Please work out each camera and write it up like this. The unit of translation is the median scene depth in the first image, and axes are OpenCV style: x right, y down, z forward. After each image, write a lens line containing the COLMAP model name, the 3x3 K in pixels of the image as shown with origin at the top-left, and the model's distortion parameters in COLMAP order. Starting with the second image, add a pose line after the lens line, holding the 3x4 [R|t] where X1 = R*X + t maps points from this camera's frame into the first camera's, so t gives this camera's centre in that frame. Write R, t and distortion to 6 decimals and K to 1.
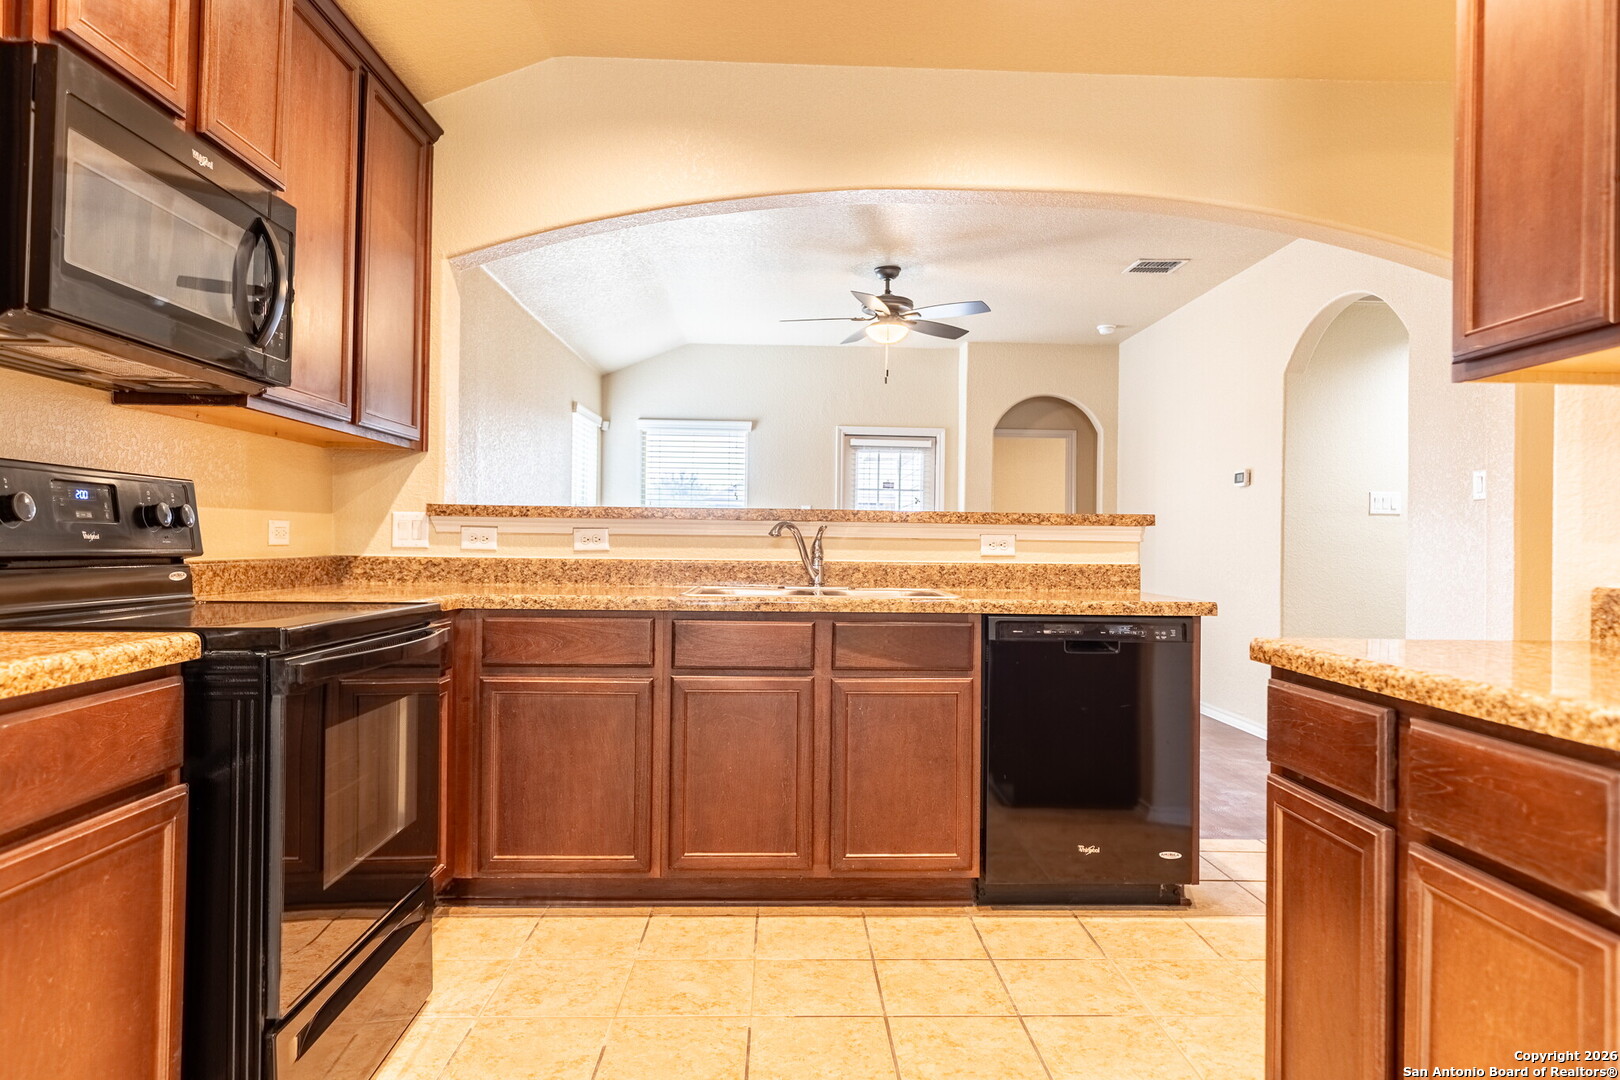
lens RADIAL K [[992.8, 0, 809.6], [0, 992.8, 528.3], [0, 0, 1]] dist [0.000425, -0.006595]
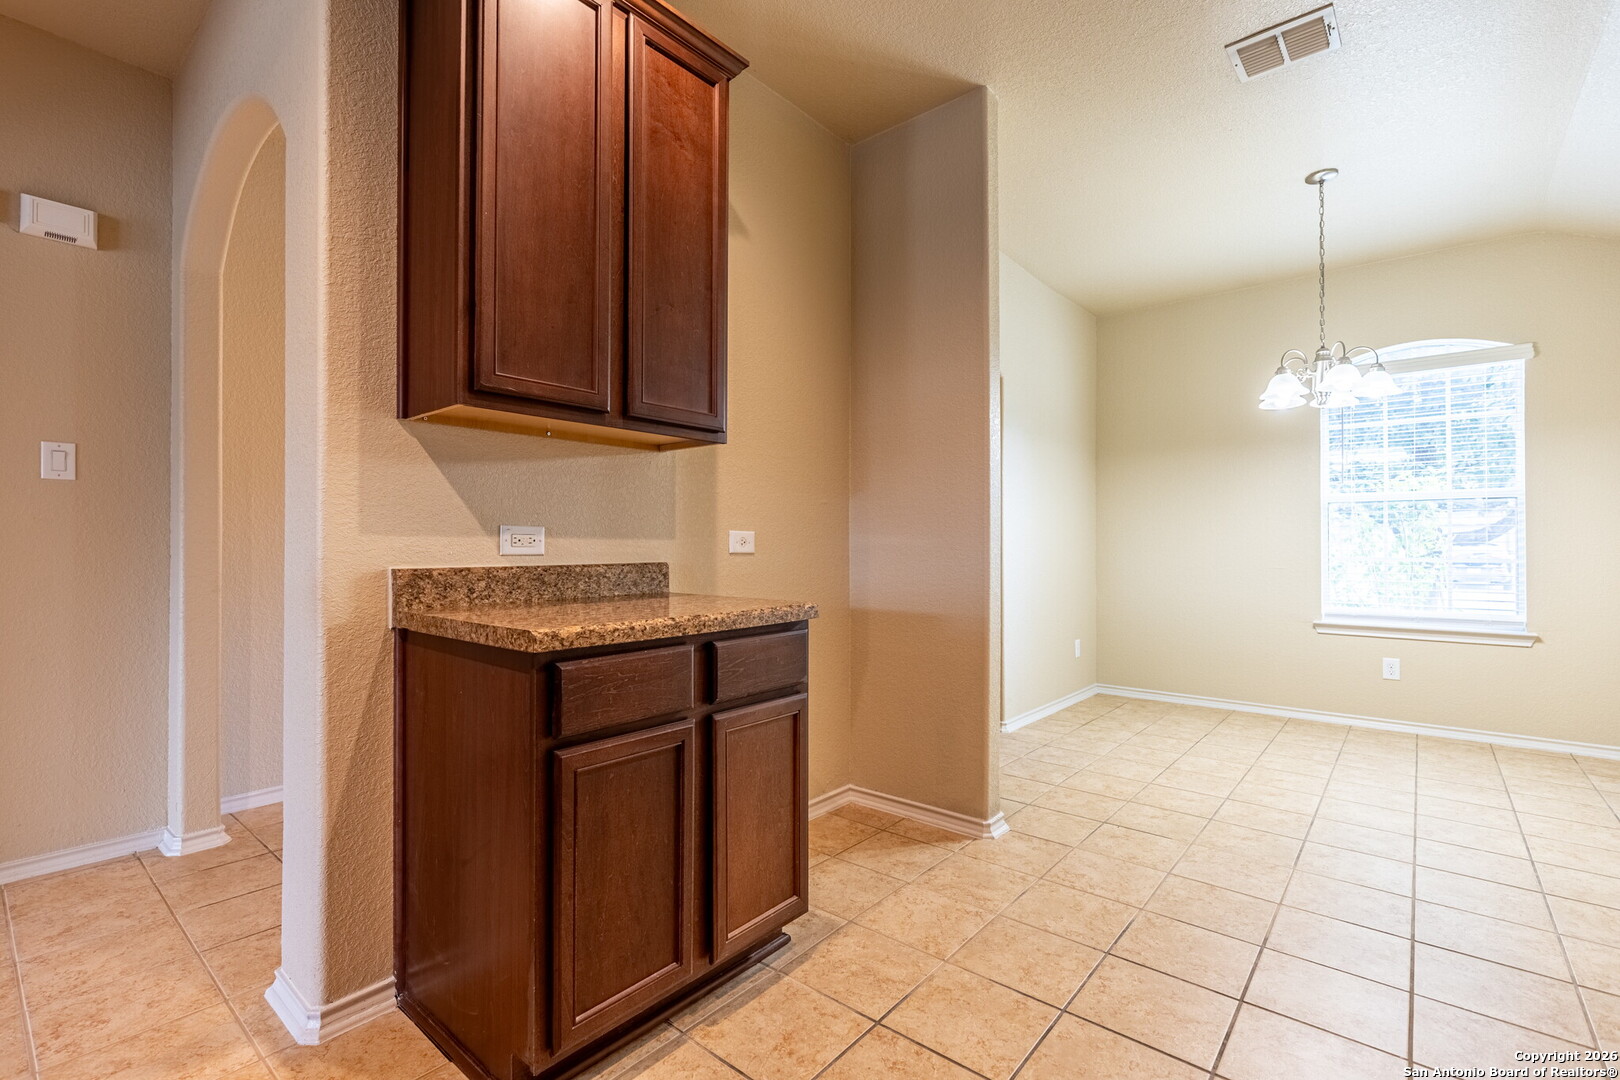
lens RADIAL K [[720.5, 0, 819.7], [0, 720.5, 535.1], [0, 0, 1]] dist [0.006809, -0.002274]
pose [[-0.748051, -0.008149, 0.663591, -0.157112], [-0.021809, 0.999686, -0.012309, 0.009271], [-0.663283, -0.023680, -0.747994, 0.826059]]
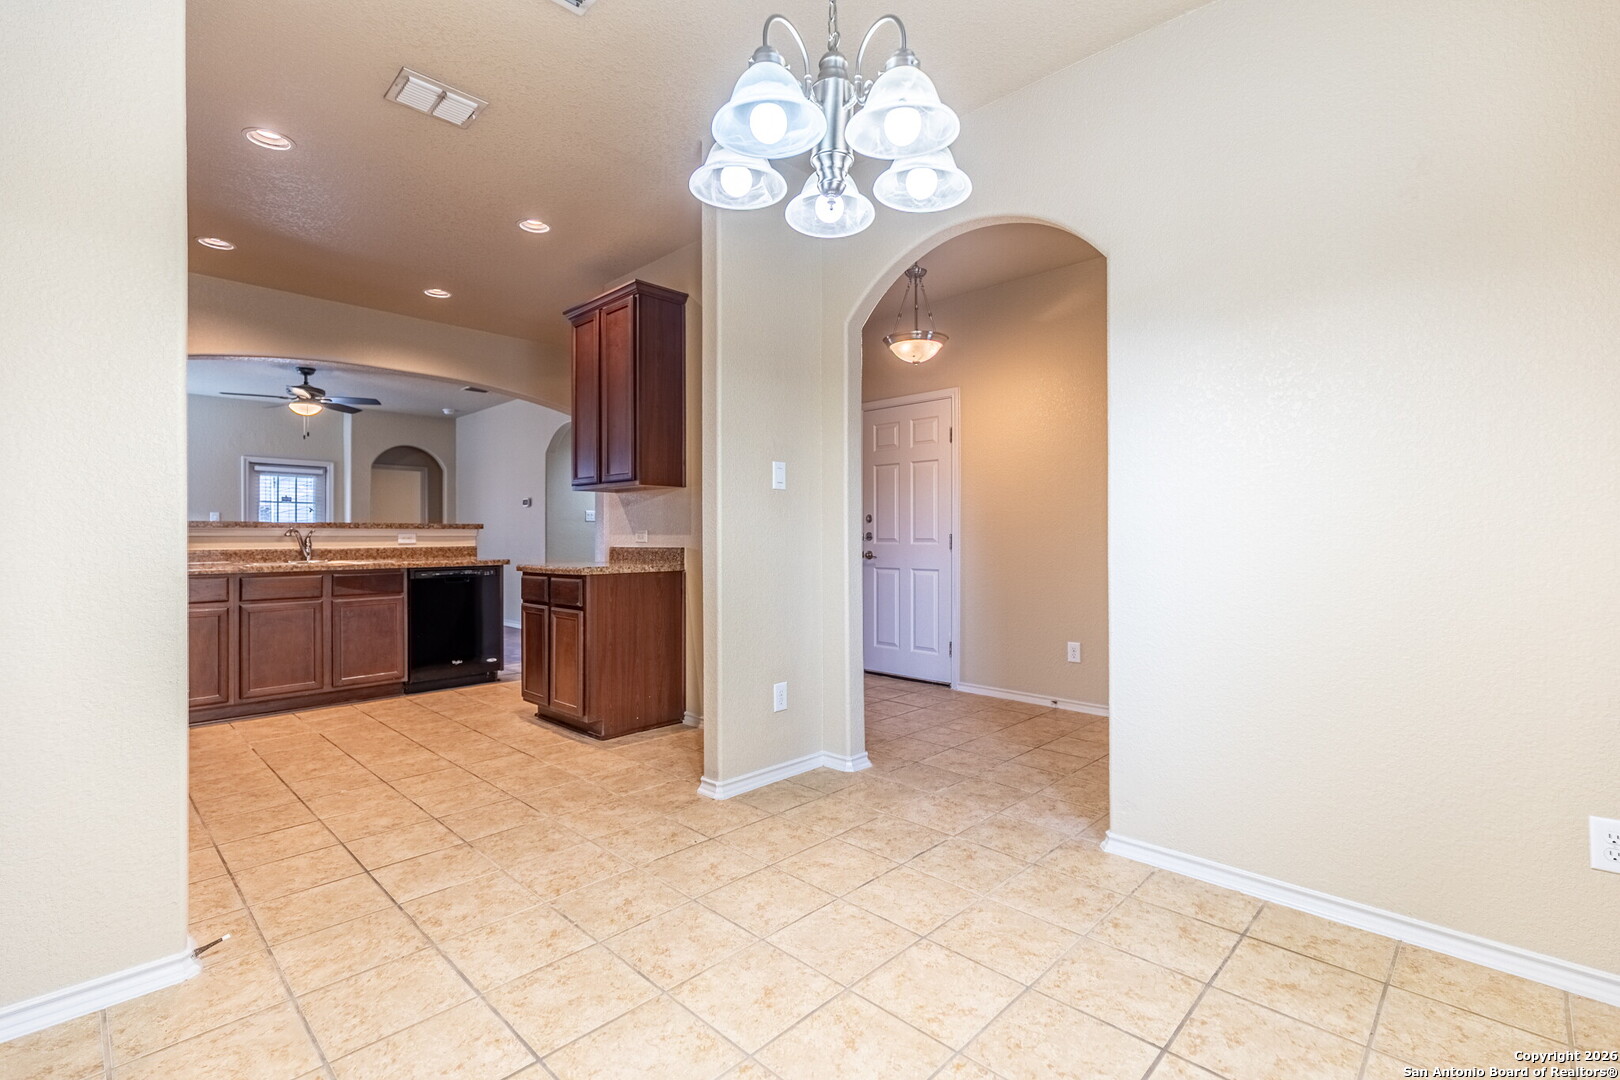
lens RADIAL K [[720.5, 0, 815.9], [0, 720.5, 532.1], [0, 0, 1]] dist [0.006809, -0.002274]
pose [[0.712957, -0.010967, 0.701122, -0.333141], [0.003719, 0.999923, 0.011859, -0.014954], [-0.701198, -0.005847, 0.712943, -0.888963]]
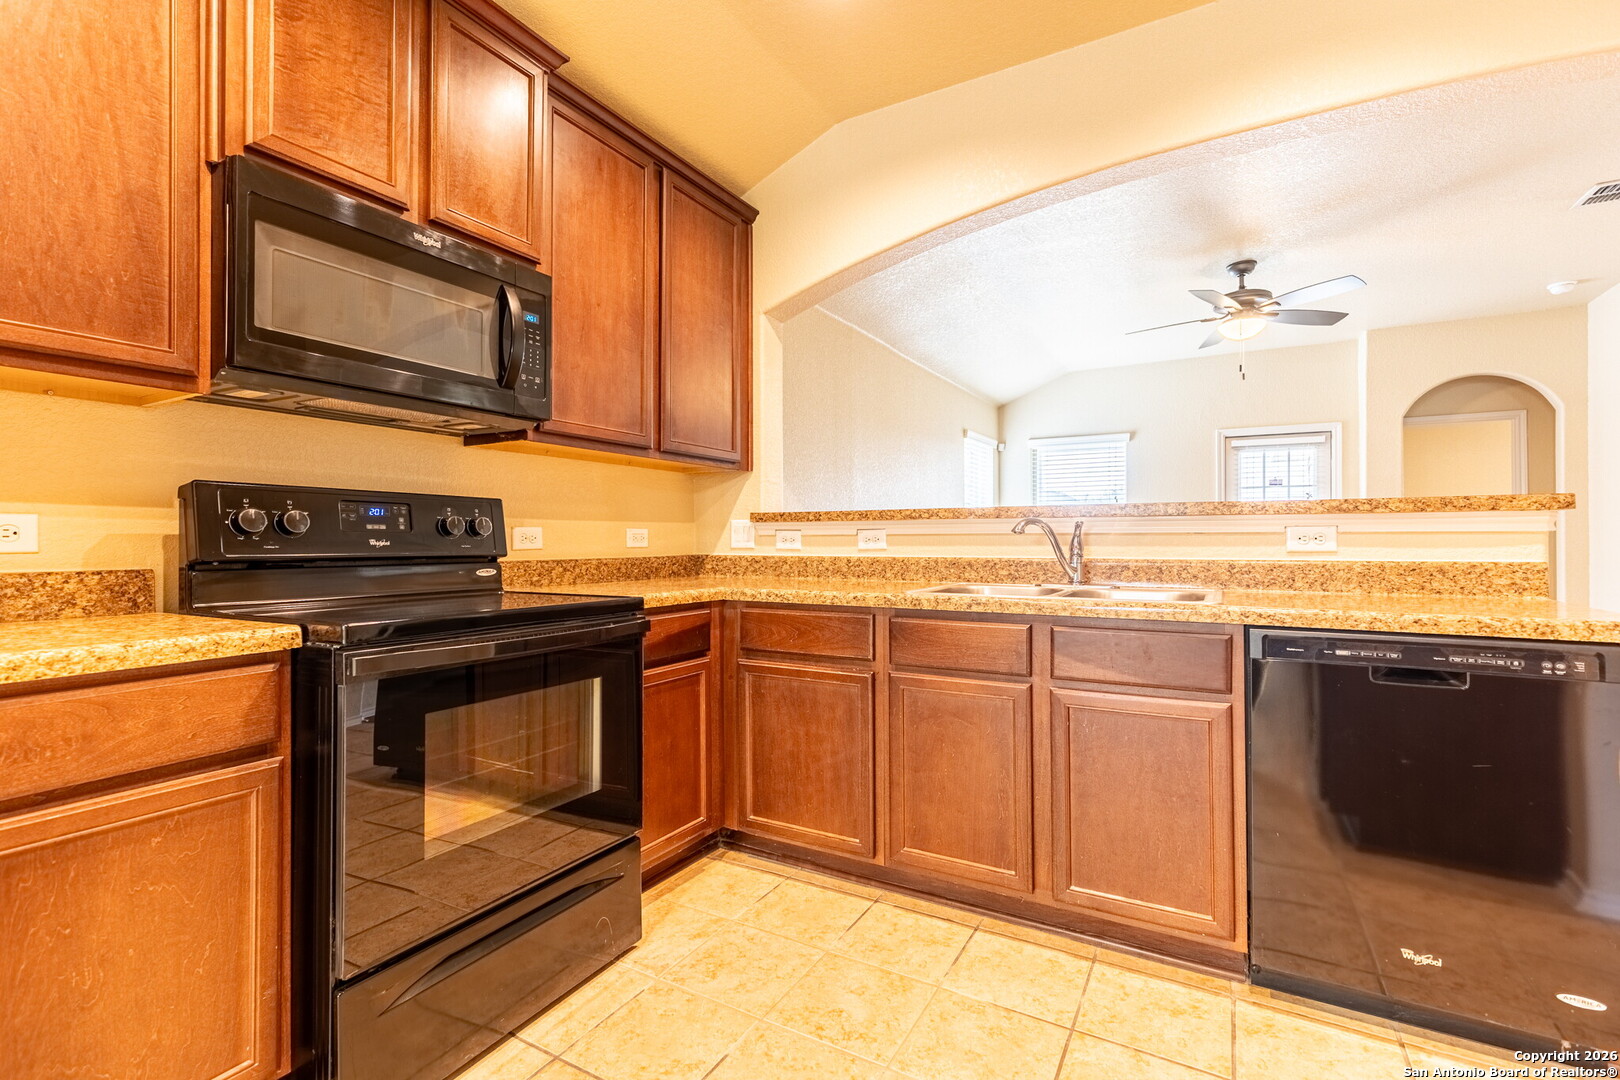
lens RADIAL K [[720.5, 0, 815.5], [0, 720.5, 533.9], [0, 0, 1]] dist [0.006809, -0.002274]
pose [[0.853426, -0.019247, -0.520859, 0.184175], [0.021029, 0.999776, -0.002488, 0.006921], [0.520790, -0.008830, 0.853639, 0.322099]]
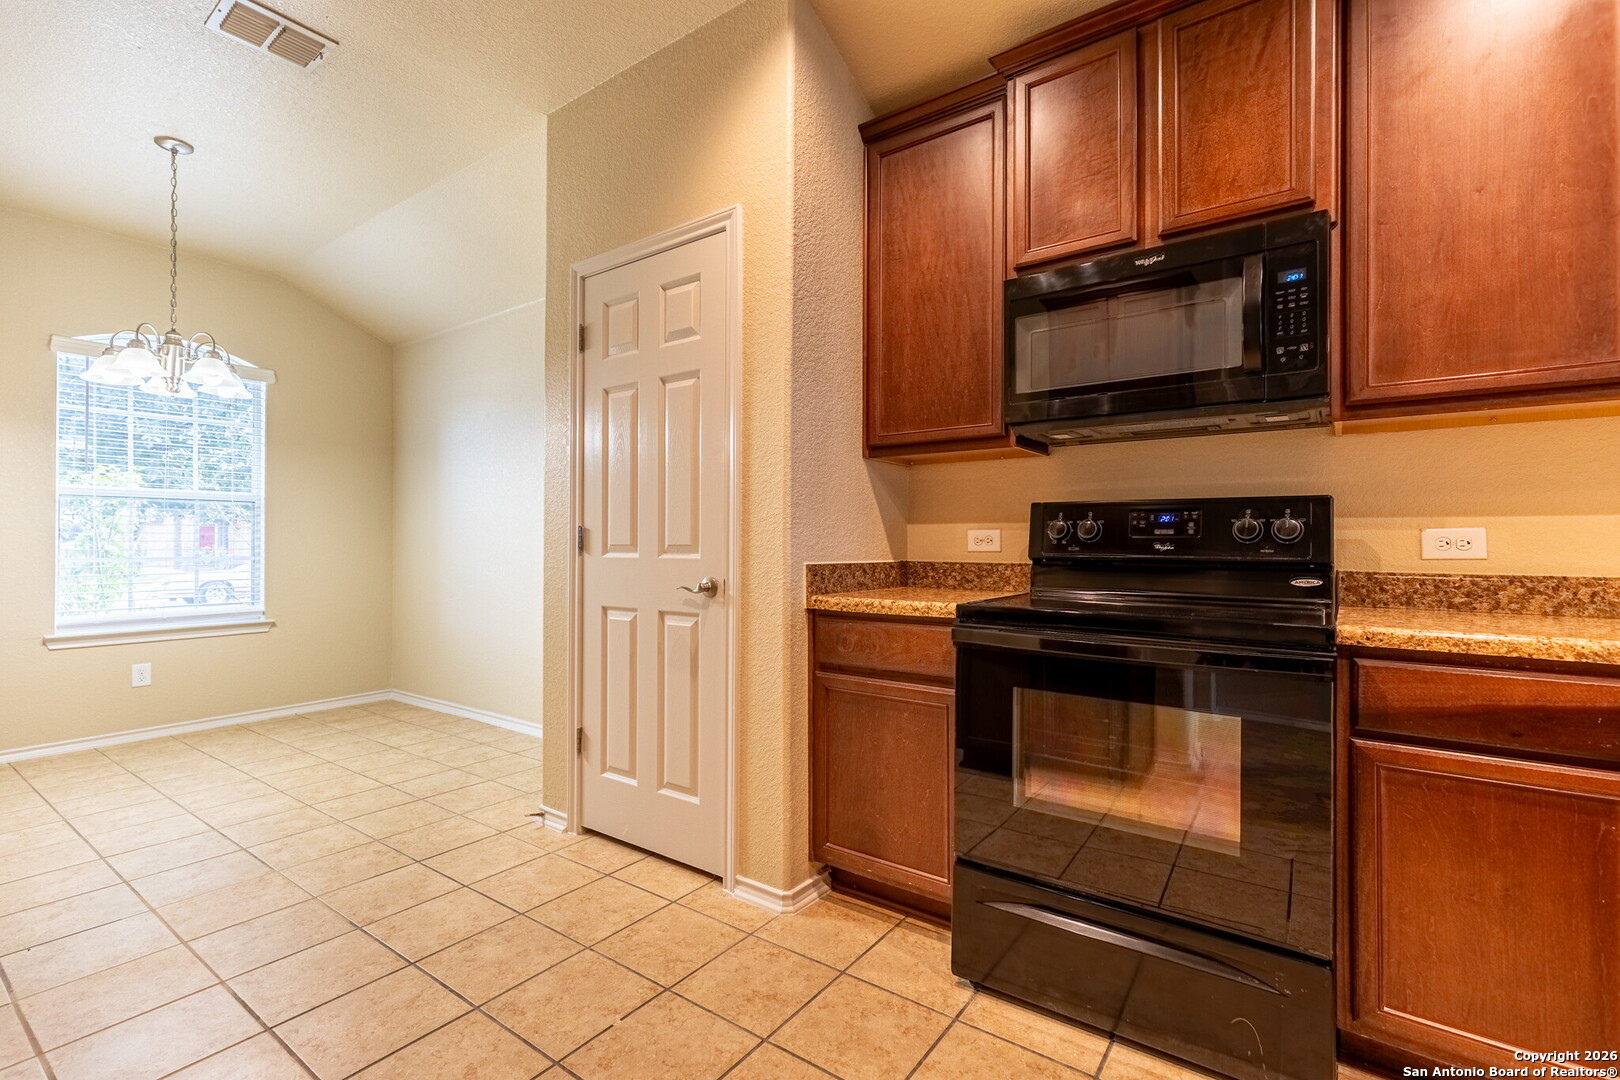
lens RADIAL K [[720.5, 0, 812.9], [0, 720.5, 533.0], [0, 0, 1]] dist [0.006809, -0.002274]
pose [[-0.609146, -0.029008, -0.792527, 0.276993], [0.000715, 0.999310, -0.037126, 0.017052], [0.793058, -0.023181, -0.608705, 0.827792]]
